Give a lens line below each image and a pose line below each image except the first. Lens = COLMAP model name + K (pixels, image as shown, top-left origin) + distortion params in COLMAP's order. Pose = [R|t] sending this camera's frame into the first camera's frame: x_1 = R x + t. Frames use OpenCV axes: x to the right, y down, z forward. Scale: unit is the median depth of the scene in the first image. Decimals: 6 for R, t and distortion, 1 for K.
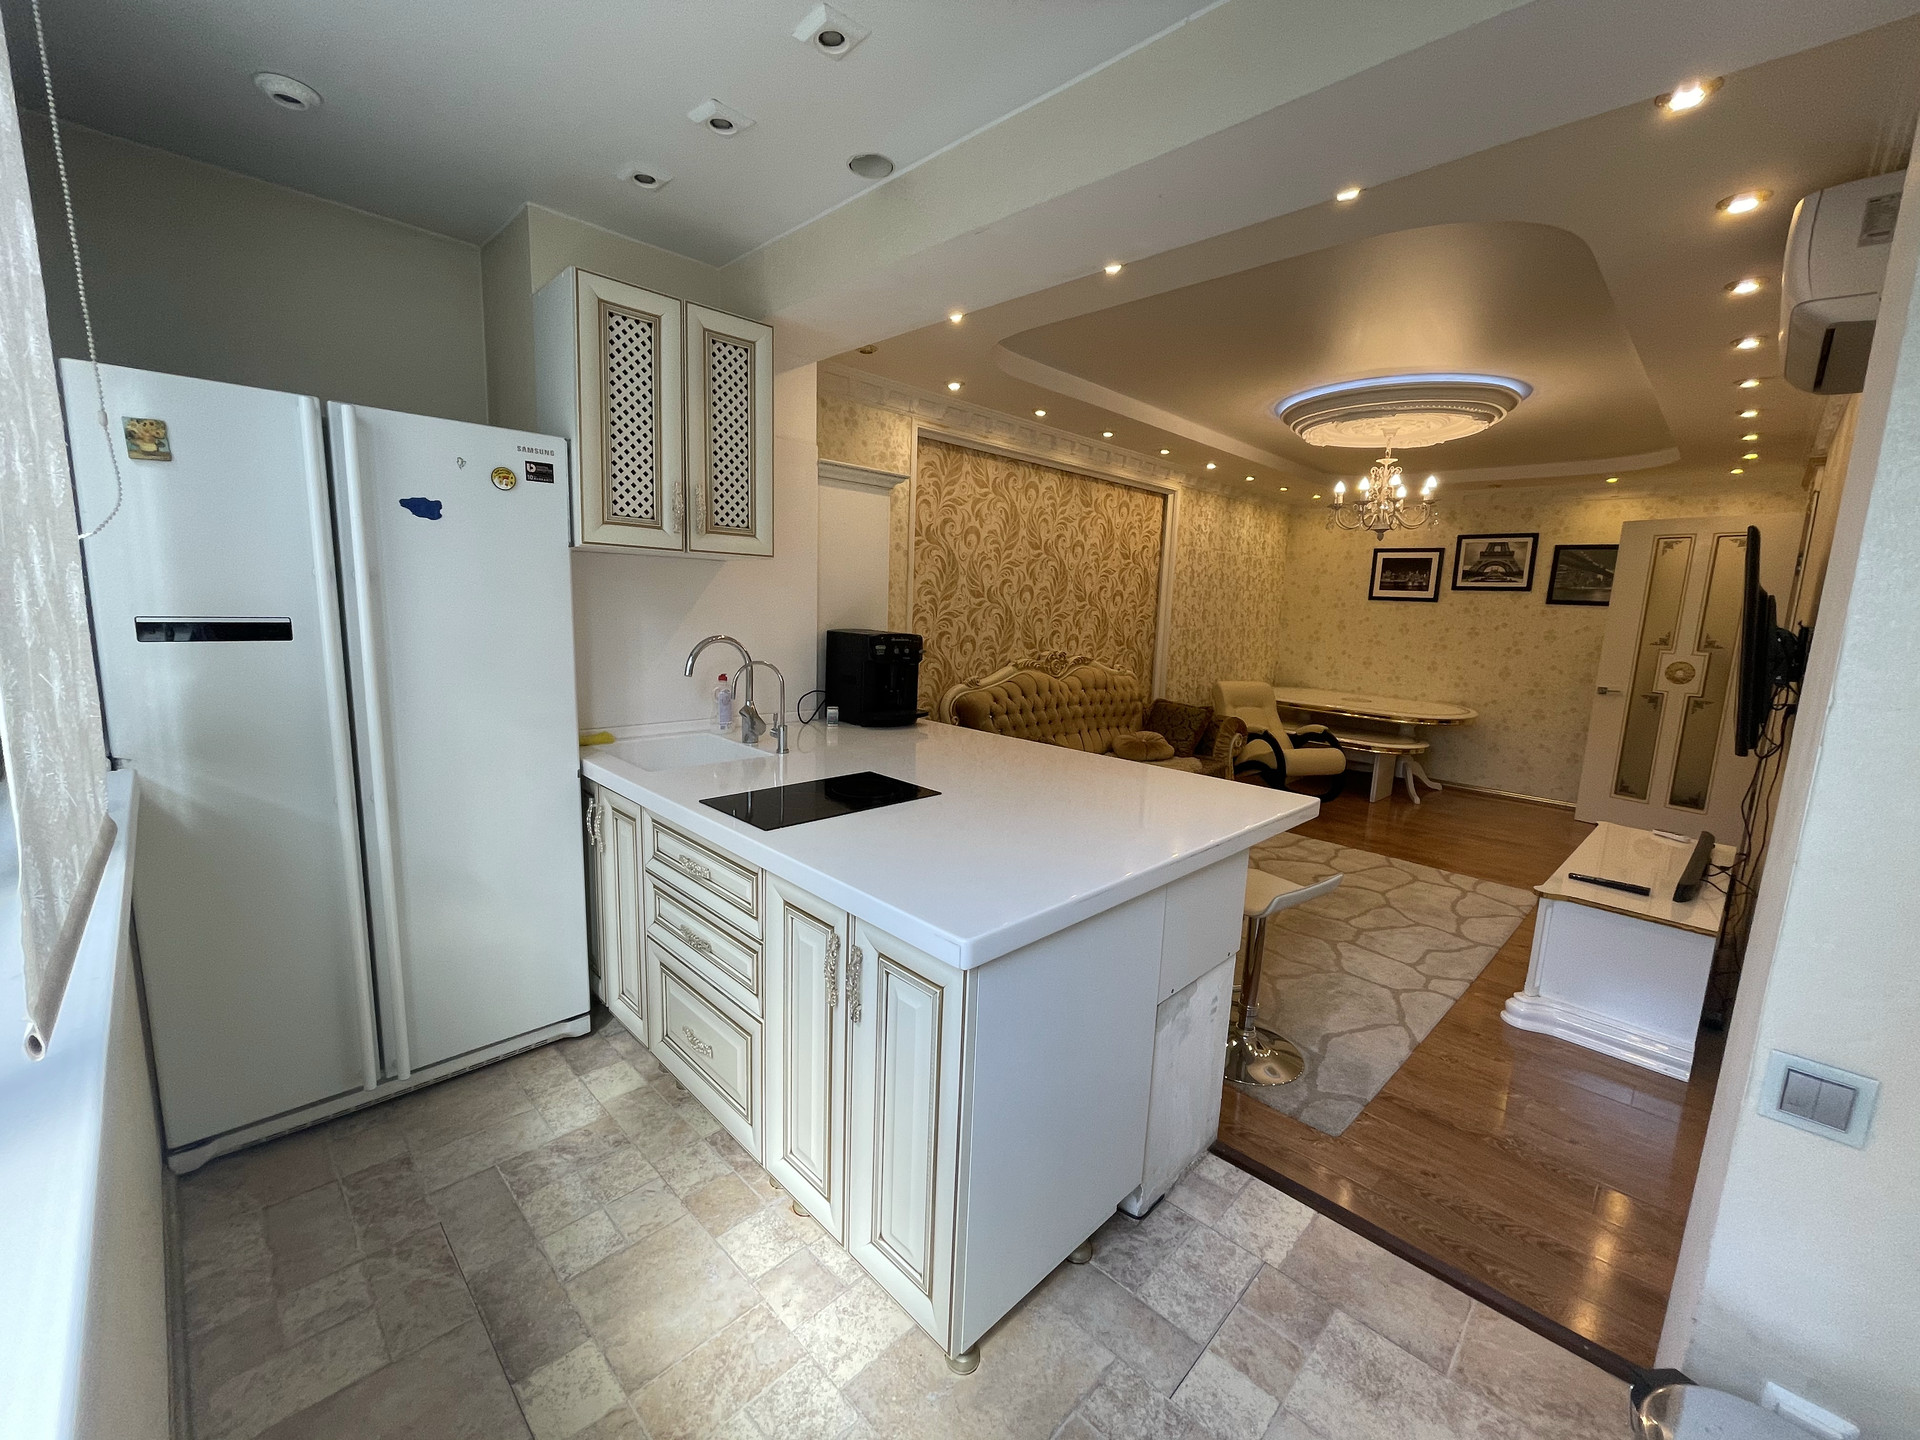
lens RADIAL K [[778.2, 0, 954.0], [0, 778.2, 717.5], [0, 0, 1]] dist [-0.014152, 0.012138]
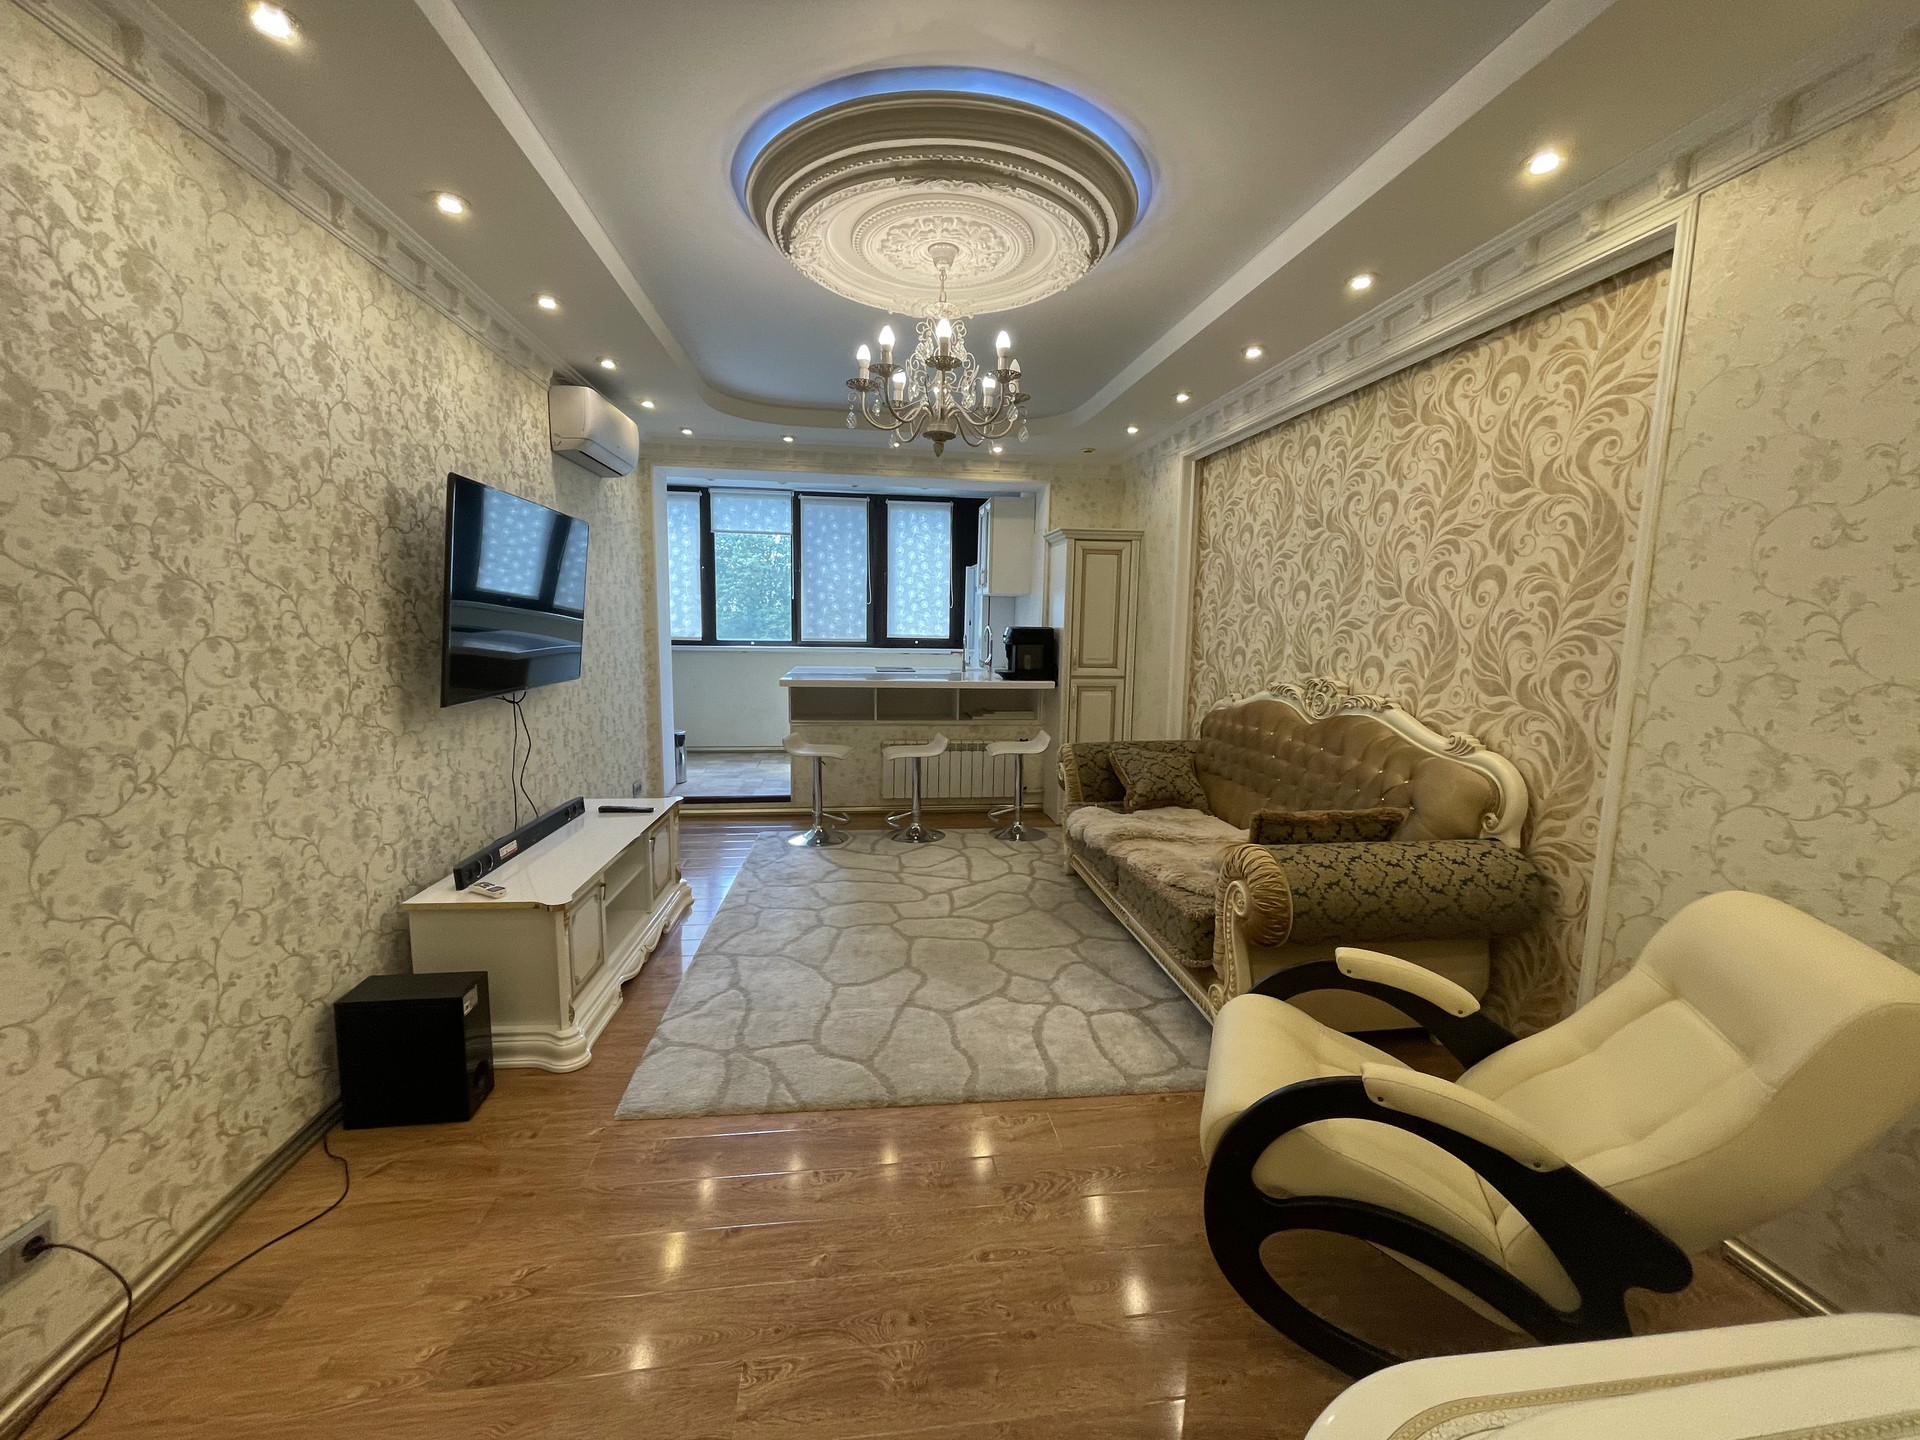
lens RADIAL K [[775.9, 0, 955.7], [0, 775.9, 716.8], [0, 0, 1]] dist [-0.002113, -0.000406]
pose [[-0.606527, 0.054227, -0.793211, 0.750647], [-0.160516, 0.968775, 0.188968, -0.116235], [0.778691, 0.241938, -0.578884, 1.042232]]
